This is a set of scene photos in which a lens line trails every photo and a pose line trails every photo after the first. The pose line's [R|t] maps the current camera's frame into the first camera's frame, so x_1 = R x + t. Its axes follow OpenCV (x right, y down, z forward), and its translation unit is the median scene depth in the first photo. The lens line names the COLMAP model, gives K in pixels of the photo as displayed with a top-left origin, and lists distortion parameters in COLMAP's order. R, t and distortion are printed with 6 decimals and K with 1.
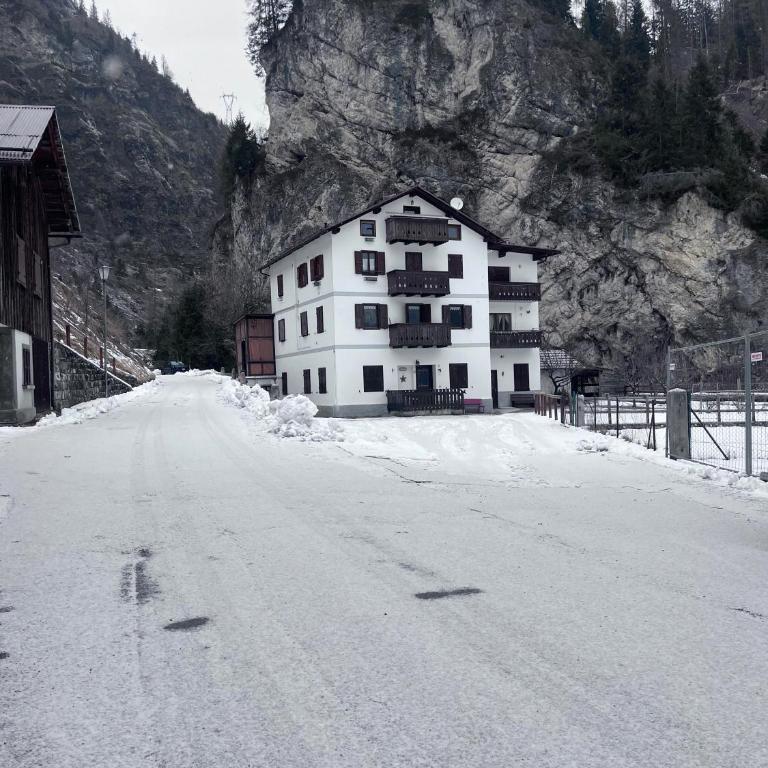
lens RADIAL K [[801.8, 0, 384.0], [0, 801.8, 384.0], [0, 0, 1]] dist [0.064326, -0.069179]
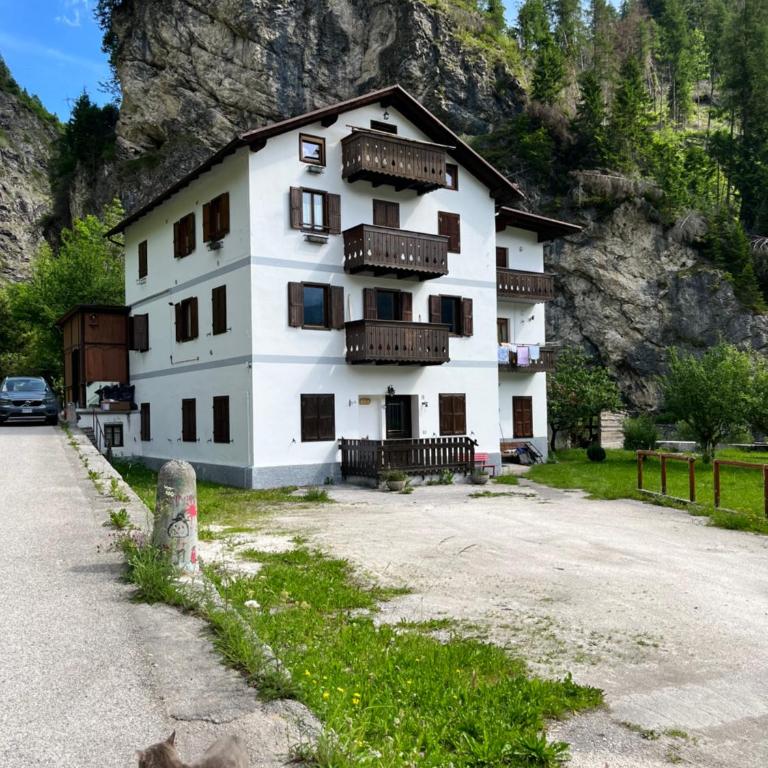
lens RADIAL K [[801.8, 0, 384.0], [0, 801.8, 384.0], [0, 0, 1]] dist [0.064326, -0.069179]
pose [[0.982886, 0.021791, 0.182920, -0.032674], [-0.014531, 0.999056, -0.040941, -0.003756], [-0.183640, 0.037582, 0.982275, 0.206397]]
